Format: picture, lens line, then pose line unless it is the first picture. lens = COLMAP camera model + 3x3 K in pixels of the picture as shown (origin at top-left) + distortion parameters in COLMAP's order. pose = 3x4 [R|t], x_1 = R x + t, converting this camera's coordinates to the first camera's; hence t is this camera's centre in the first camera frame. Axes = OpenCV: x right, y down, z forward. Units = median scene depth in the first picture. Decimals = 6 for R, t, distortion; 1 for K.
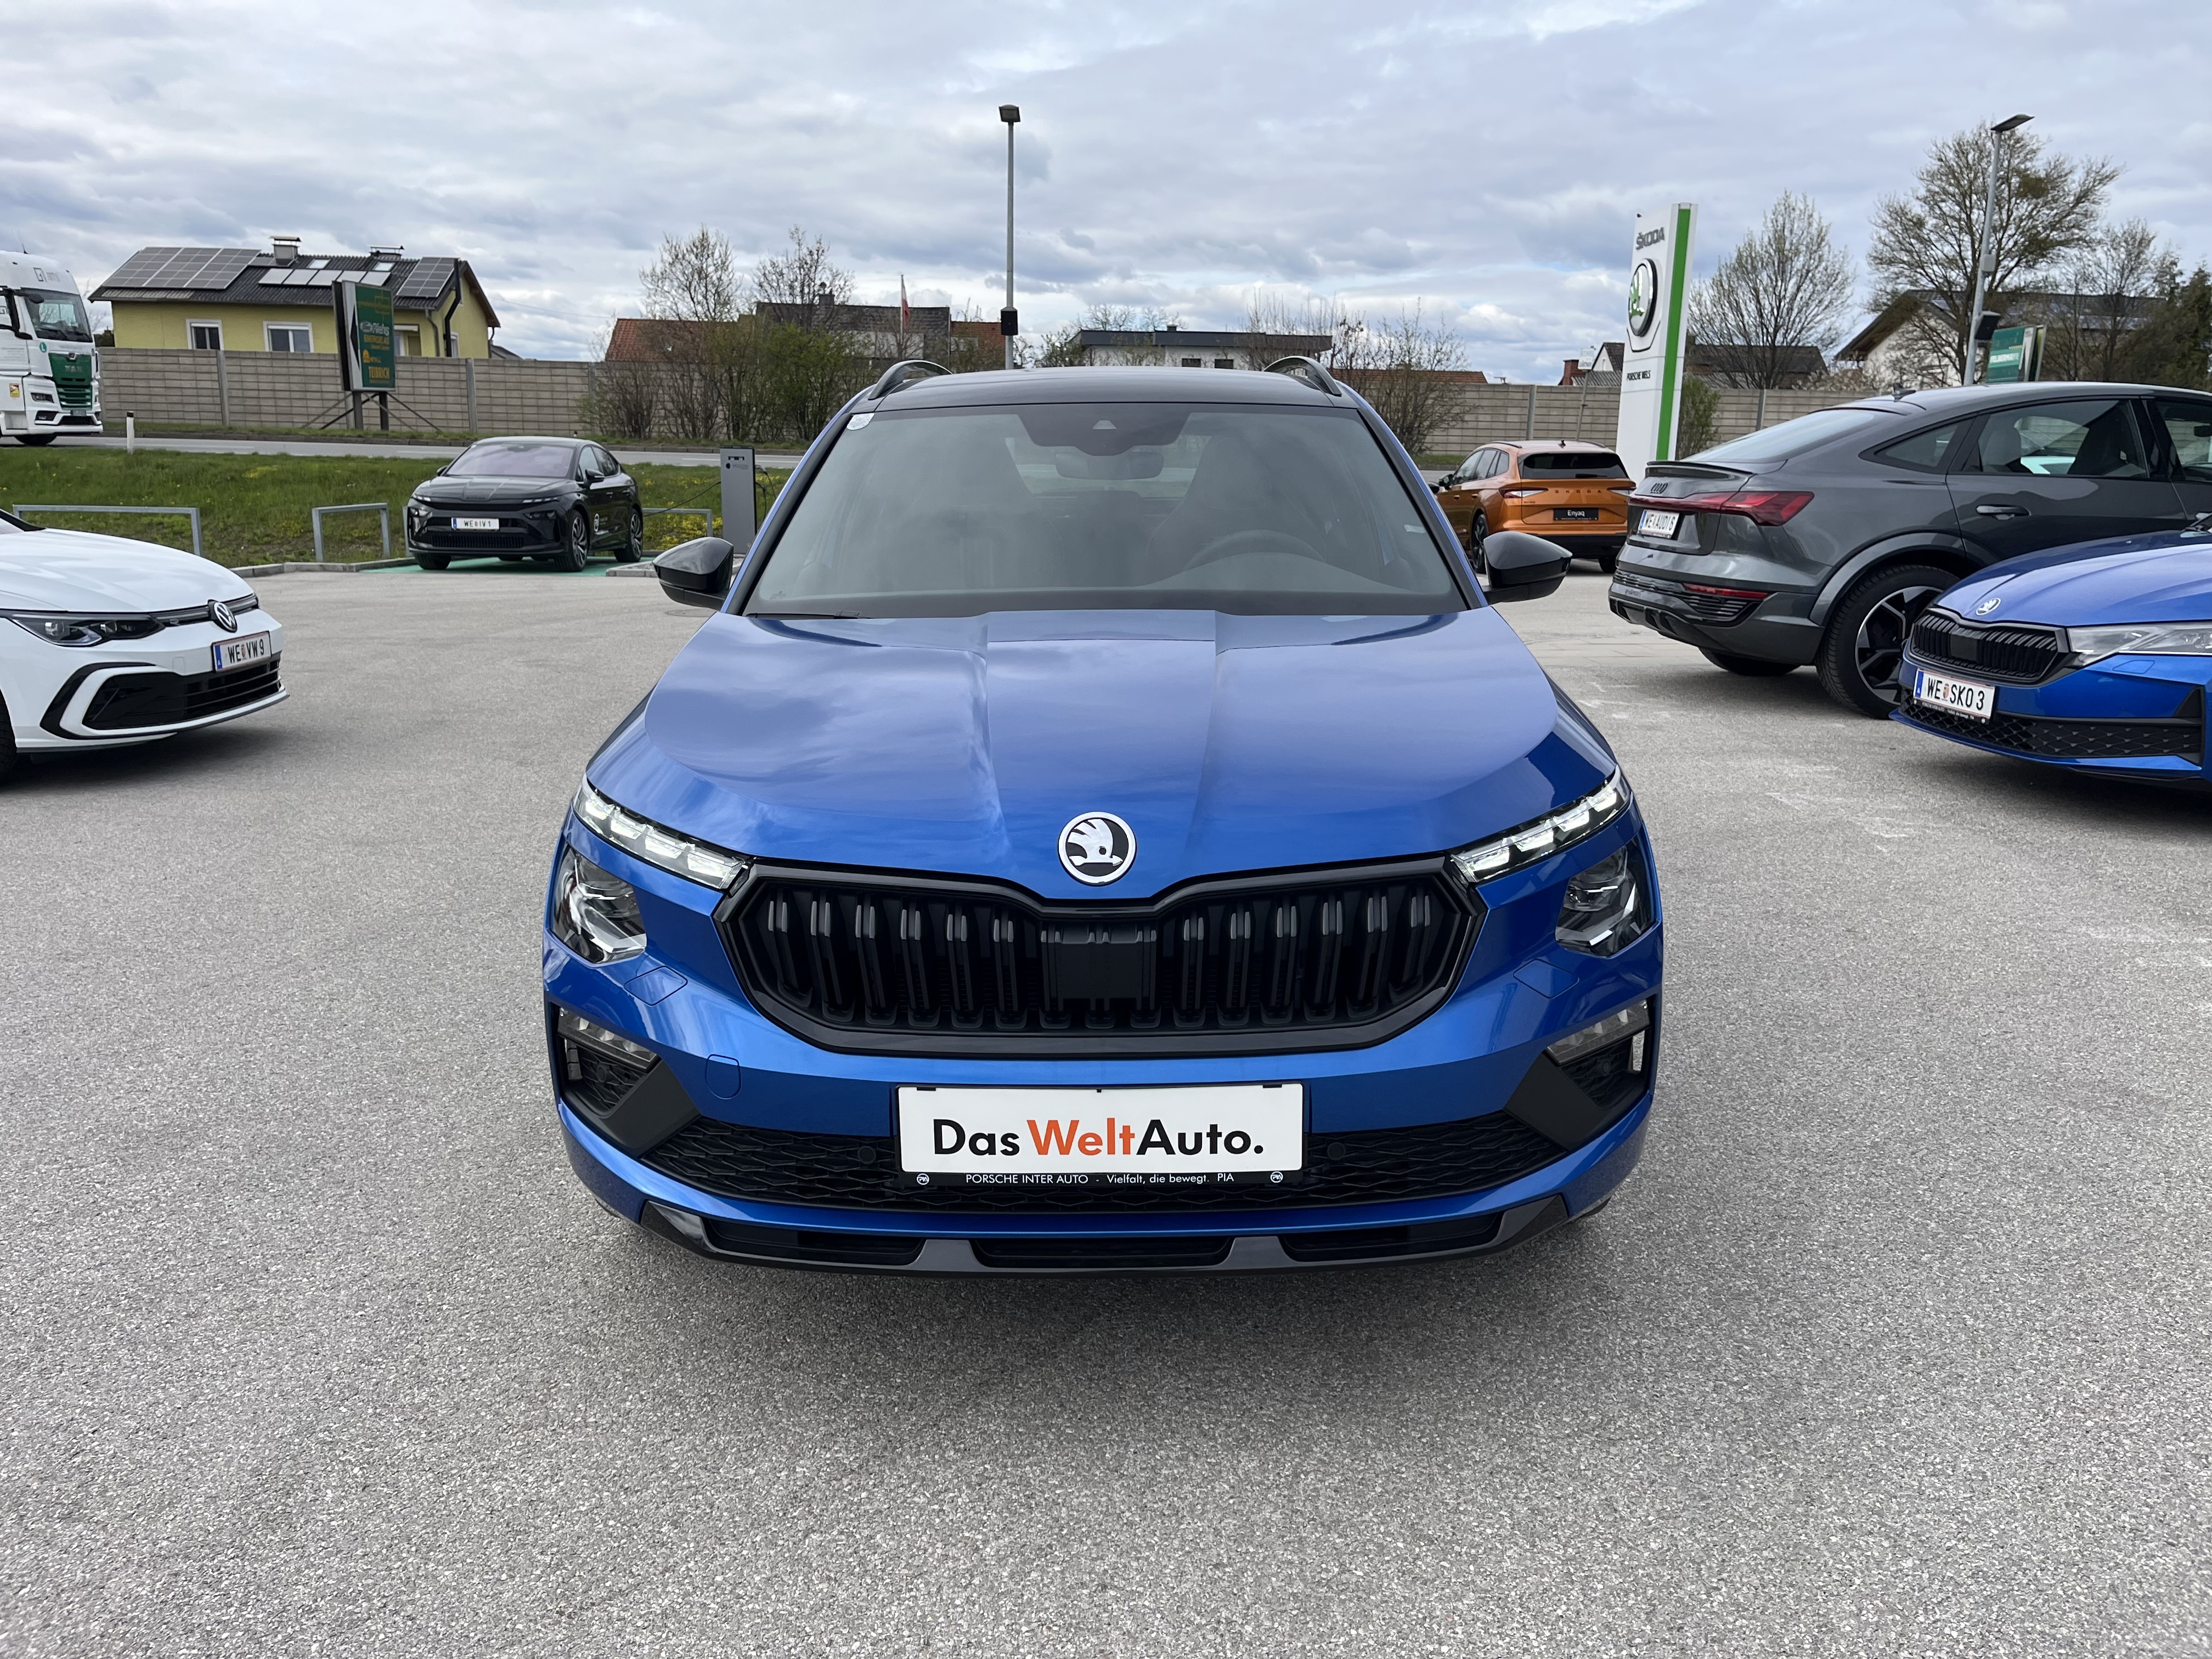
lens RADIAL K [[1600.1, 0, 1071.4], [0, 1600.1, 826.6], [0, 0, 1]] dist [0.155952, -0.153433]
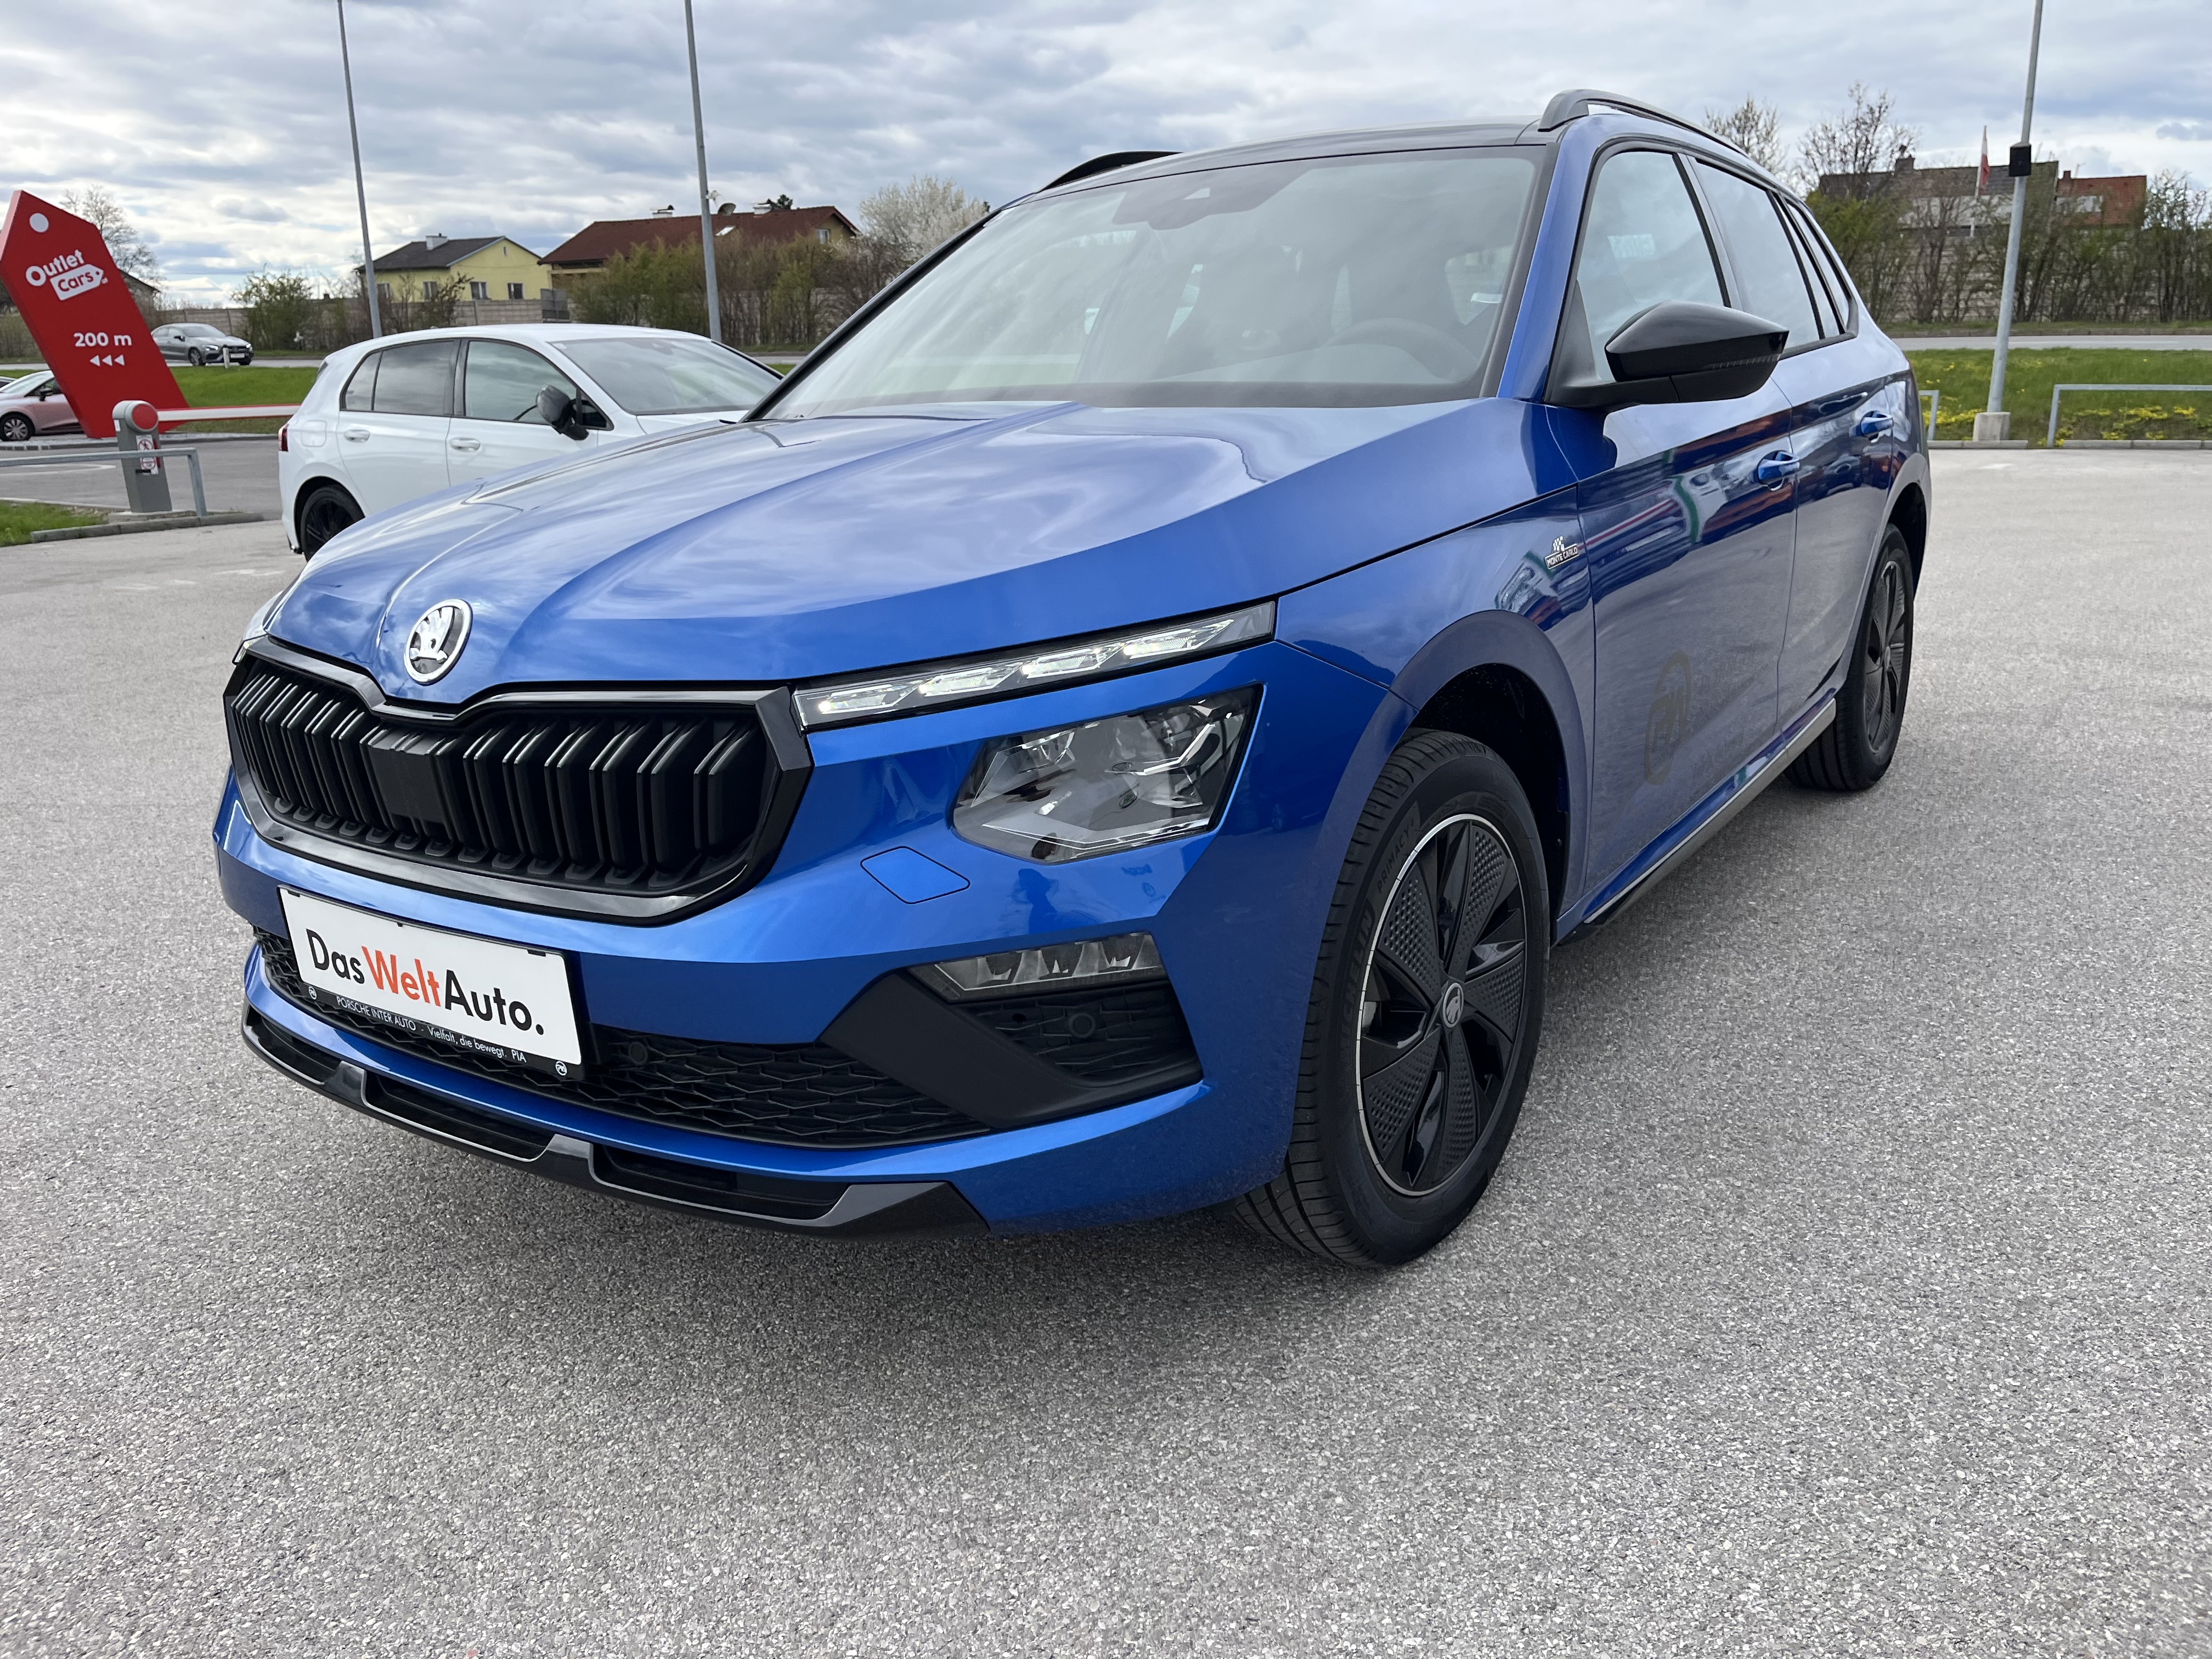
lens RADIAL K [[1650.7, 0, 1095.9], [0, 1650.7, 823.9], [0, 0, 1]] dist [0.076668, -0.105609]
pose [[0.830360, 0.129187, -0.542045, 0.045527], [-0.103236, 0.991580, 0.078178, 0.000271], [0.547581, -0.008957, 0.836705, 0.026566]]
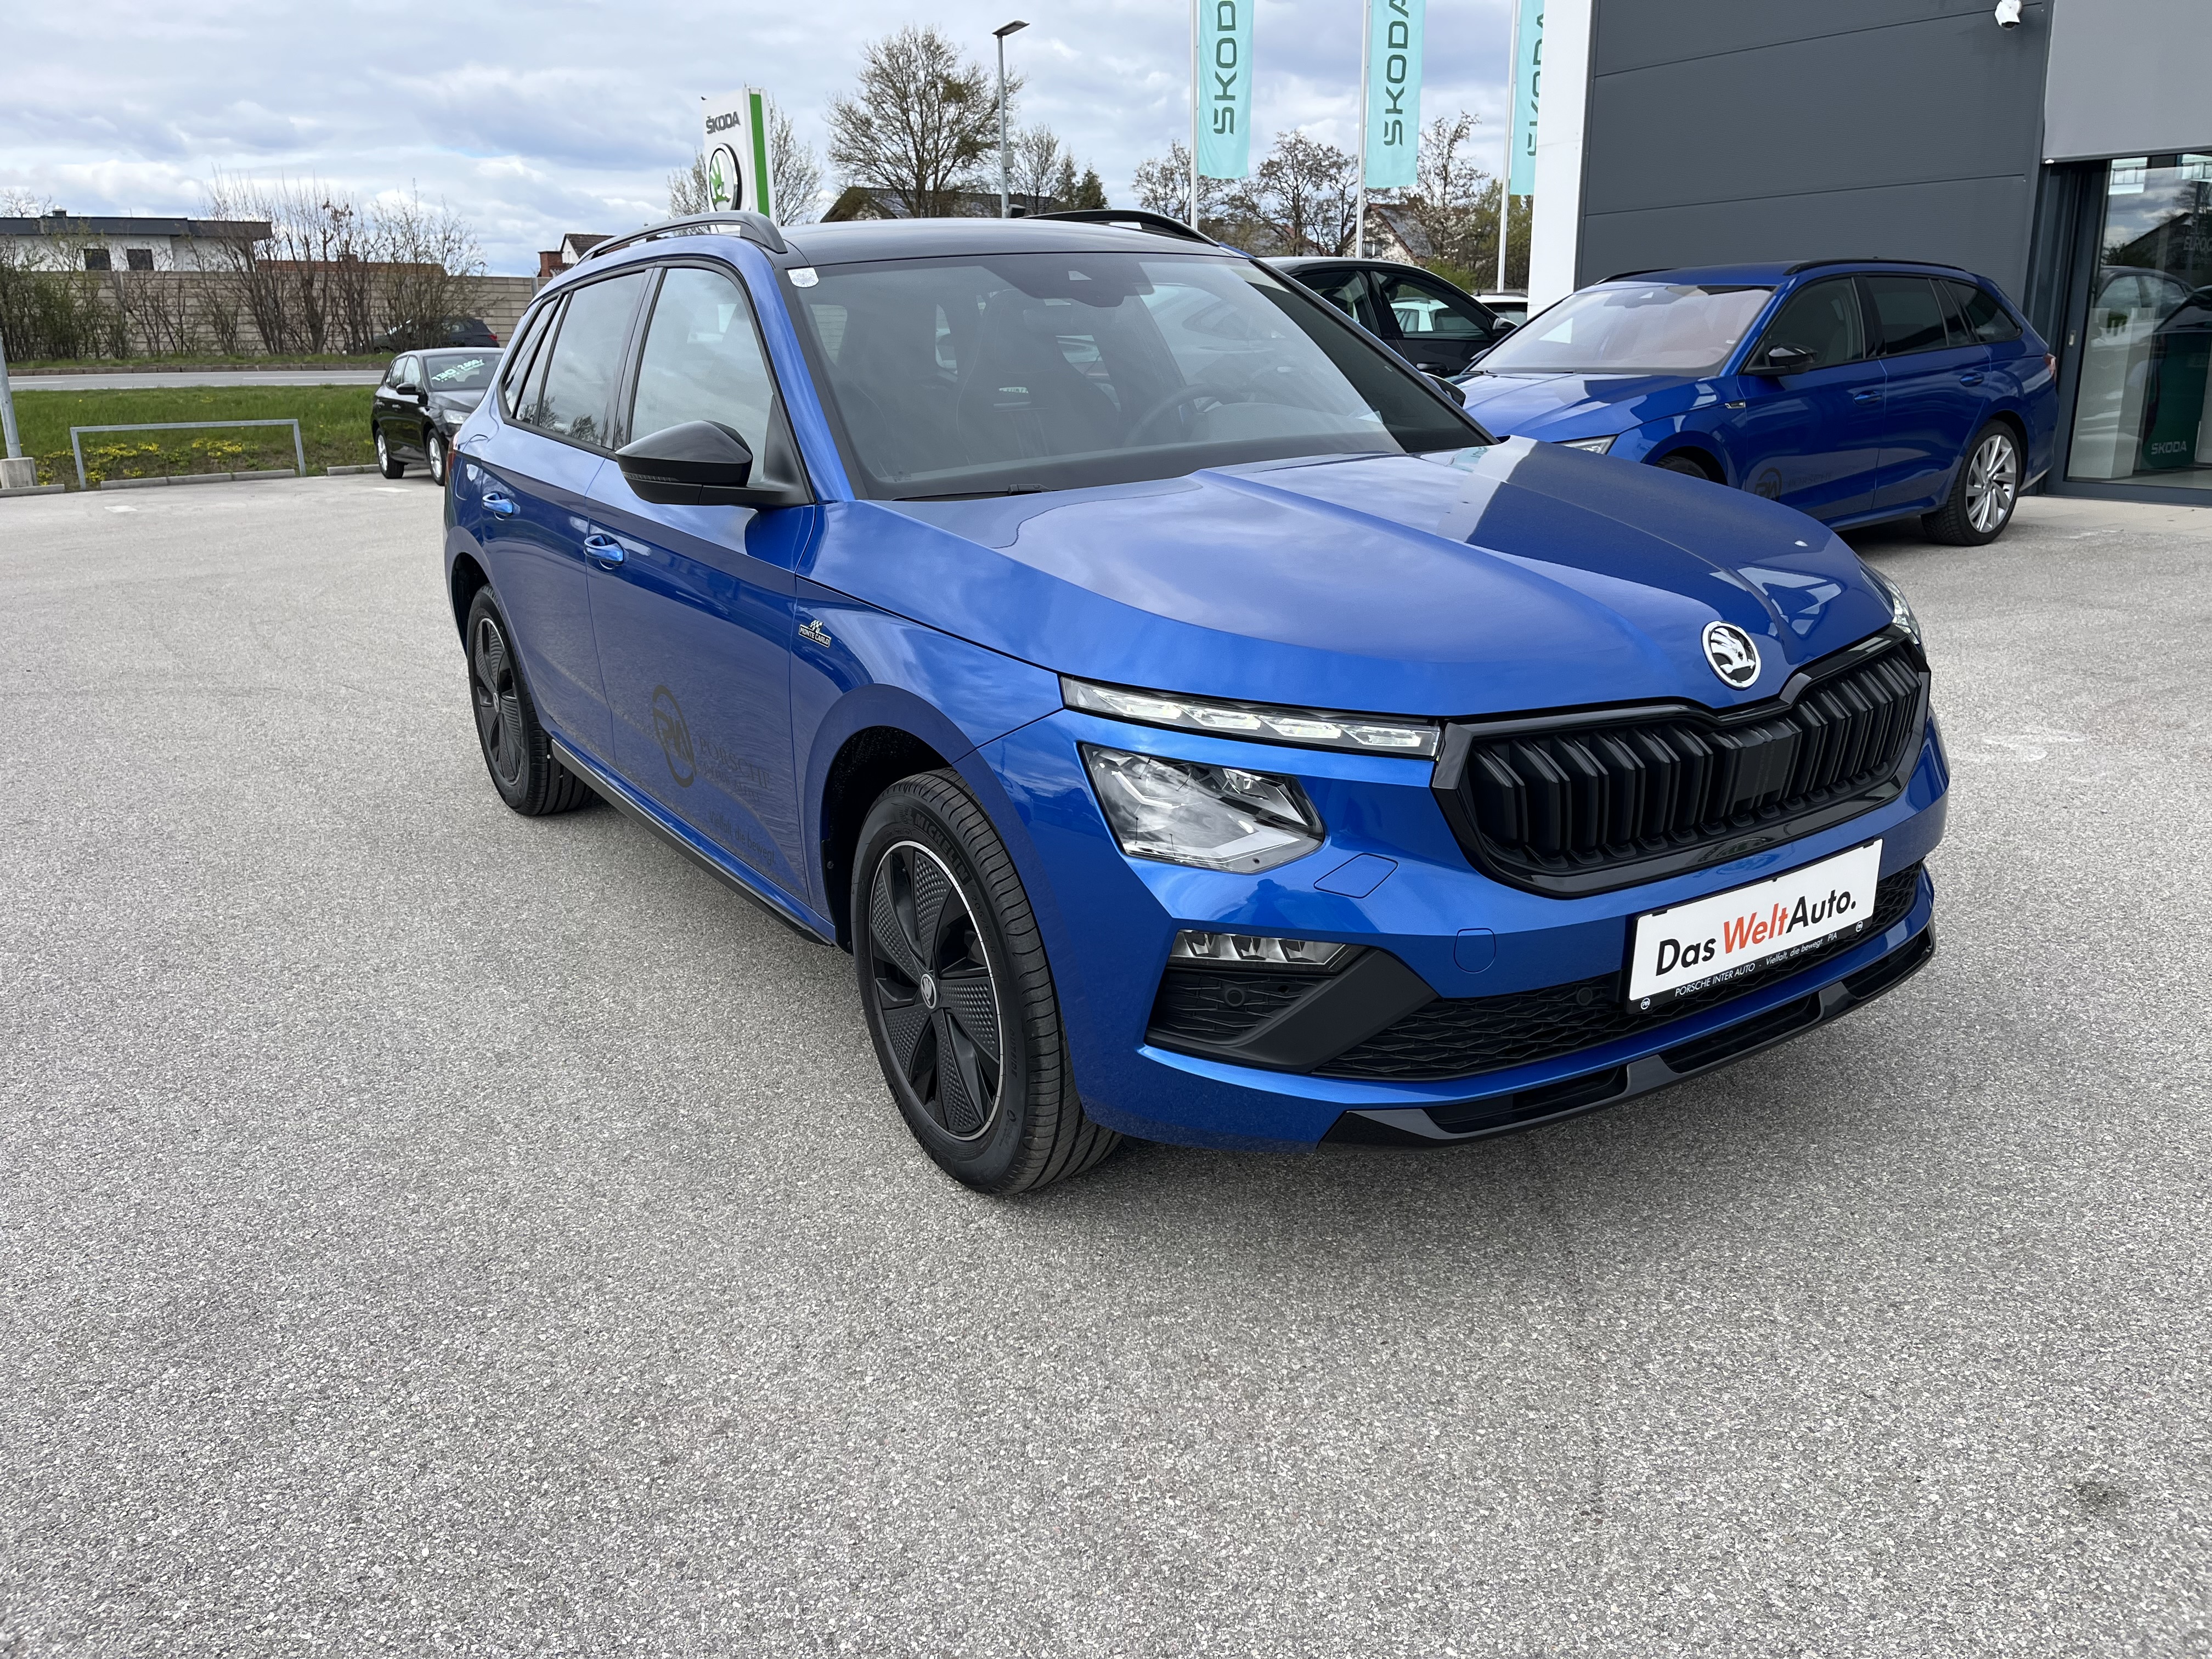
lens RADIAL K [[1721.2, 0, 1029.0], [0, 1721.2, 824.7], [0, 0, 1]] dist [0.079154, -0.150027]
pose [[0.836177, -0.180077, 0.518055, -0.056280], [0.159503, 0.983579, 0.084446, -0.002673], [-0.524755, 0.012020, 0.851169, 0.016125]]
